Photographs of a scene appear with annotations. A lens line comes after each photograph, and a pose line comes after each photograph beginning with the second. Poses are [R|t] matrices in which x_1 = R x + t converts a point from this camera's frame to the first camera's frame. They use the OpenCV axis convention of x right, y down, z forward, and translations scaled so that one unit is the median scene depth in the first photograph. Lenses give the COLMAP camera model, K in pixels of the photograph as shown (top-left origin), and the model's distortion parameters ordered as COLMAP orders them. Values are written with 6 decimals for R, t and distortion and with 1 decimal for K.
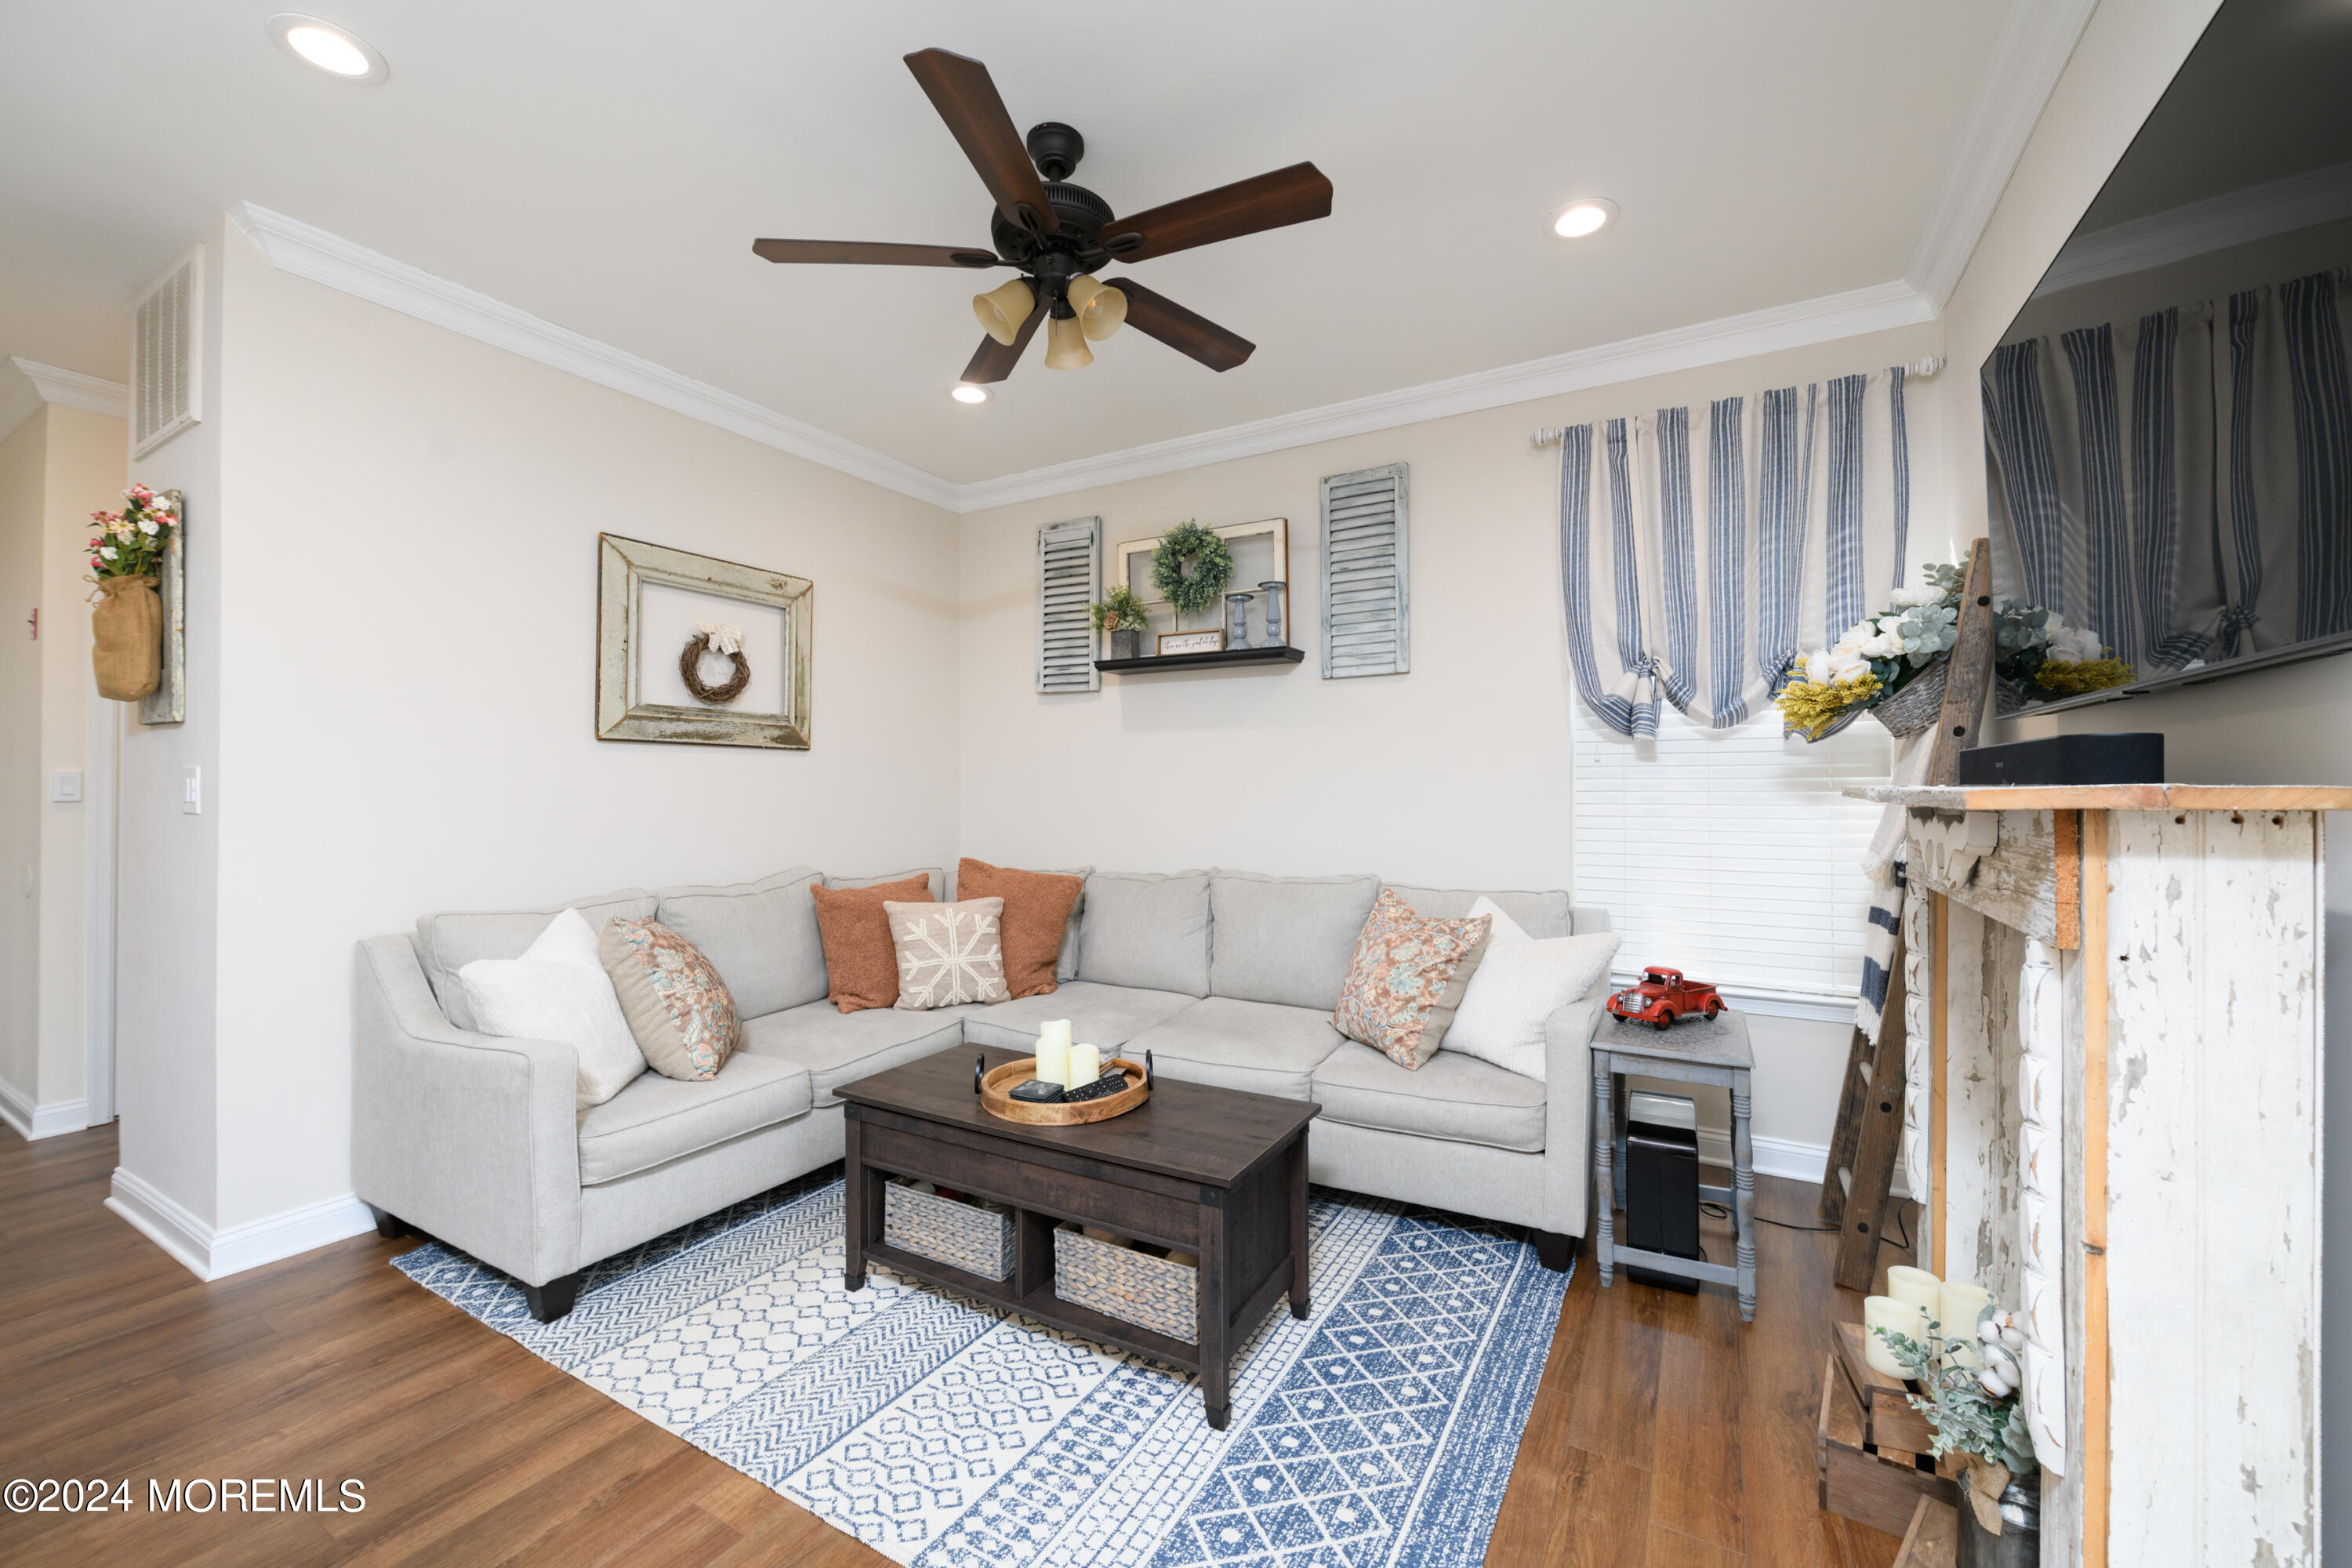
lens RADIAL K [[921.9, 0, 1177.5], [0, 921.9, 791.6], [0, 0, 1]] dist [-0.000737, -0.001849]
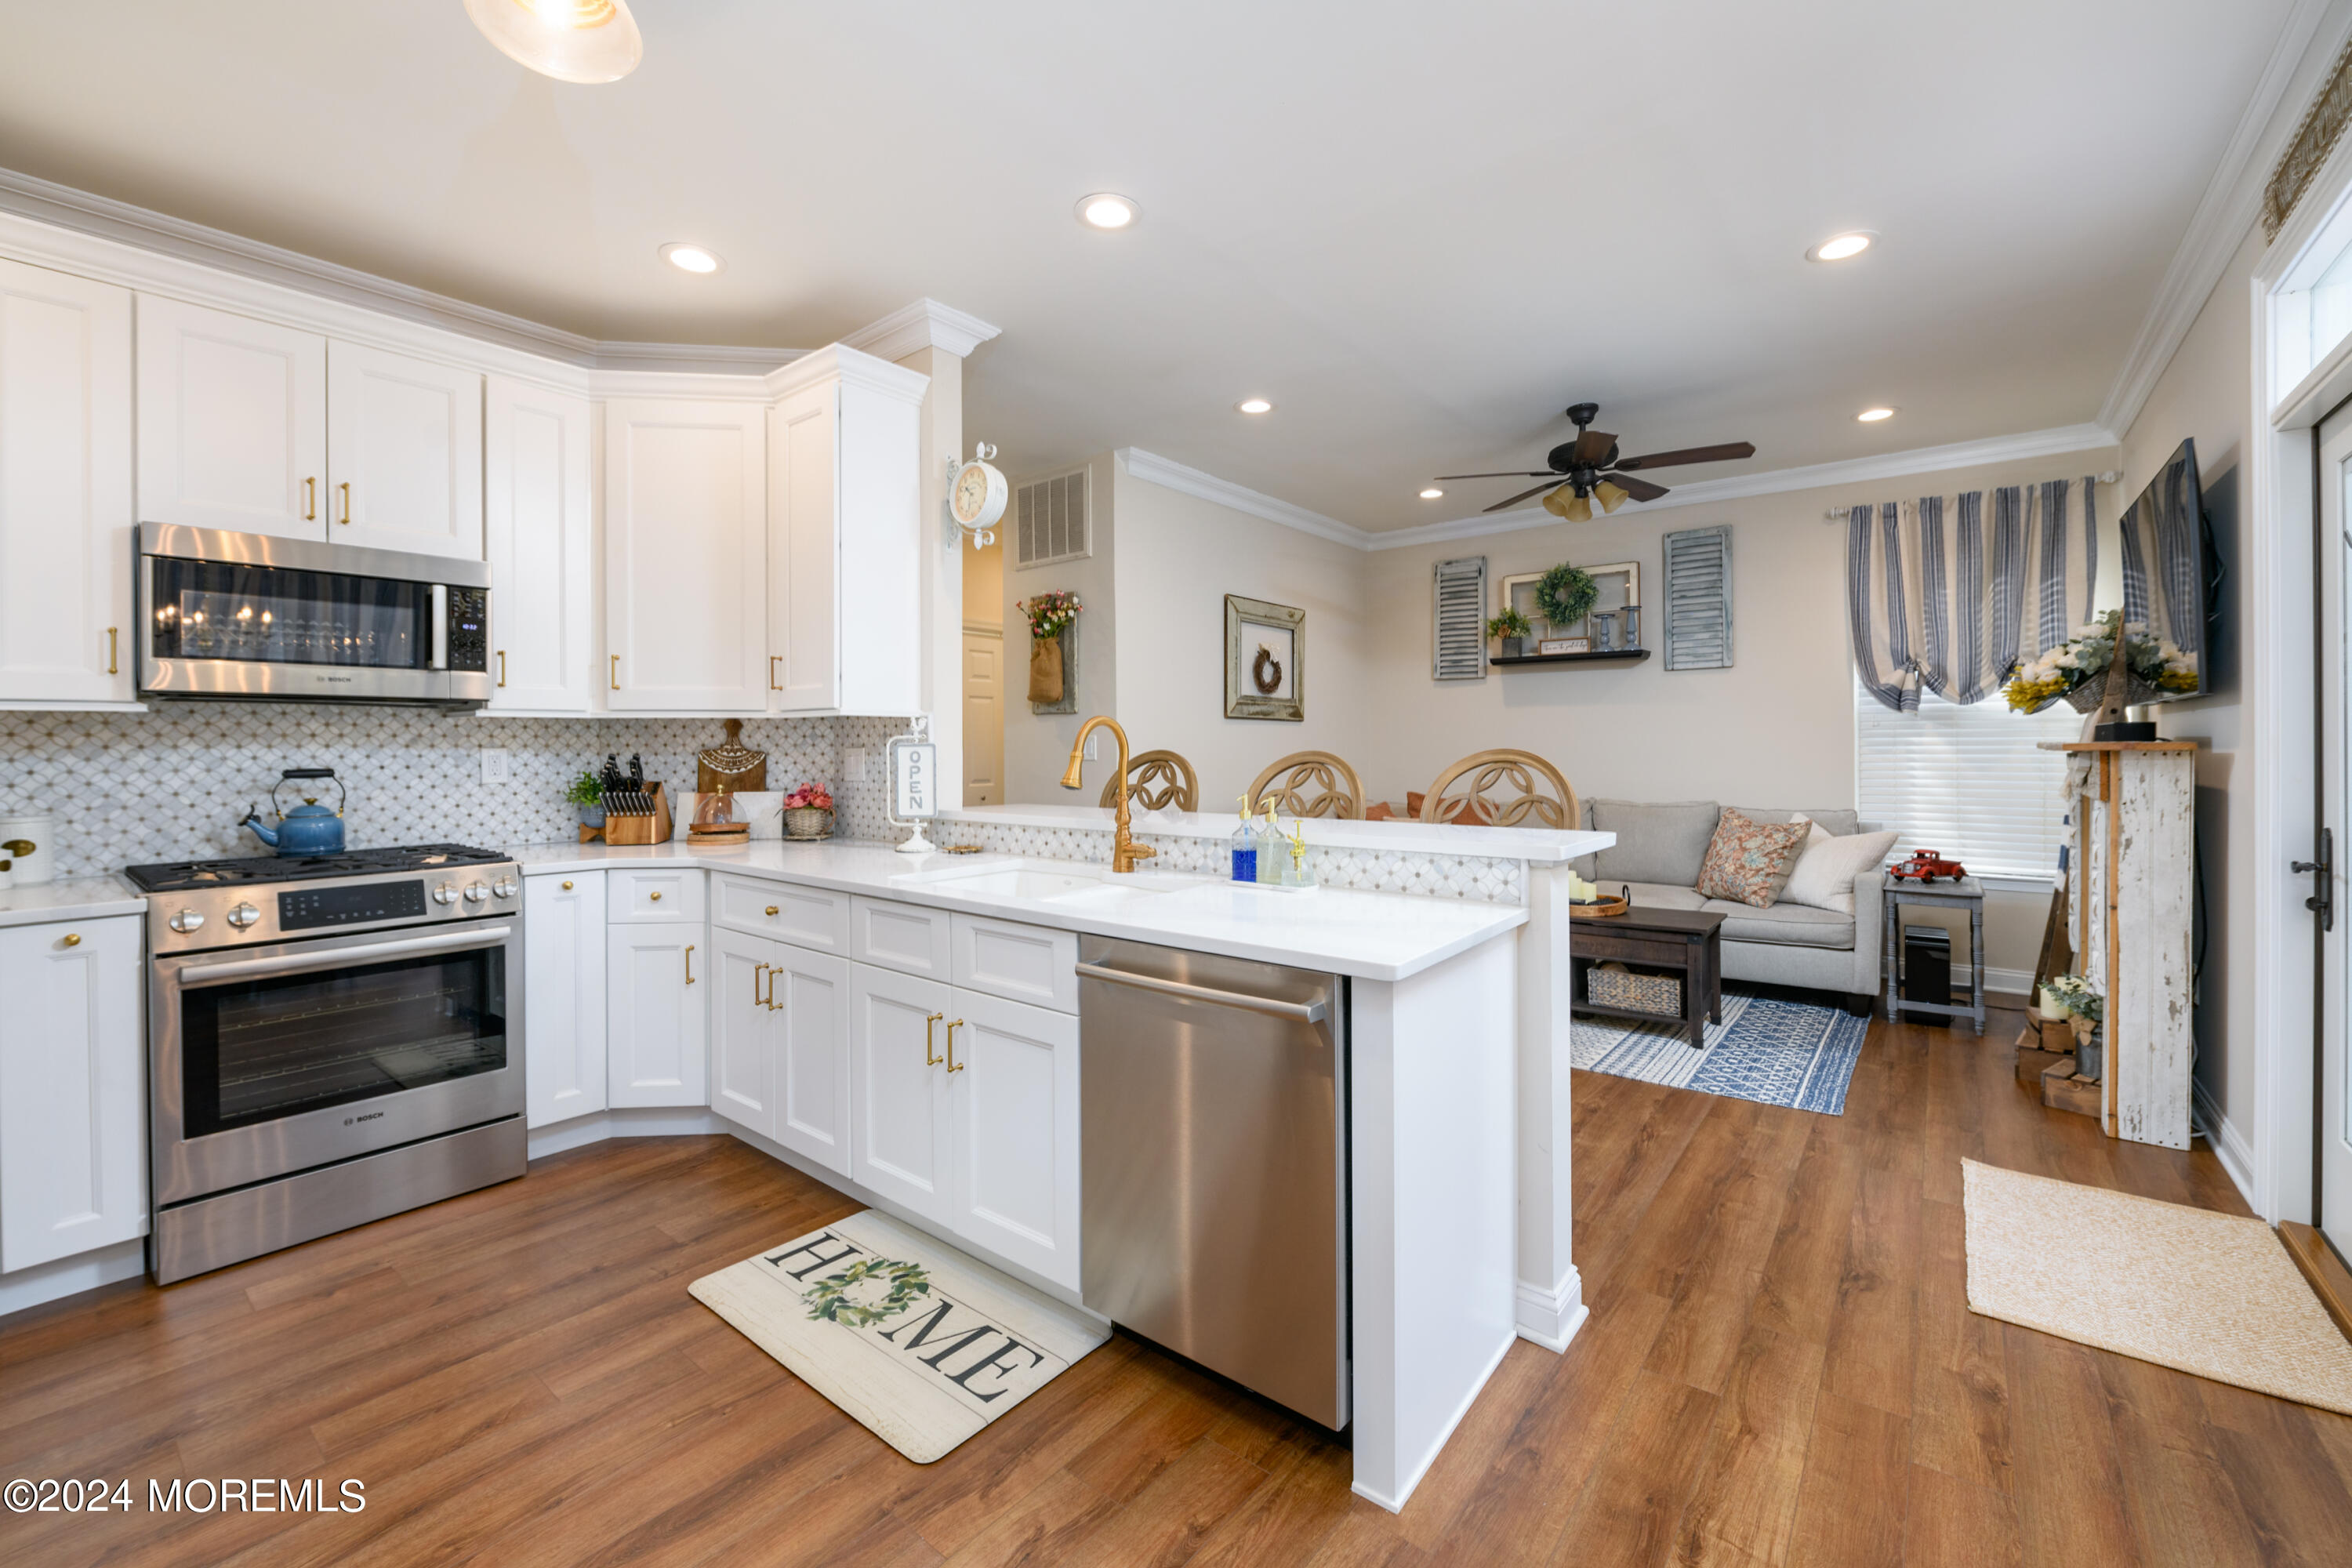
lens RADIAL K [[972.1, 0, 1175.6], [0, 972.1, 760.0], [0, 0, 1]] dist [-0.000047, -0.000956]
pose [[0.989074, -0.001853, -0.147407, -0.481627], [0.003301, 0.999949, 0.009578, 0.003826], [0.147381, -0.009960, 0.989030, -0.811661]]
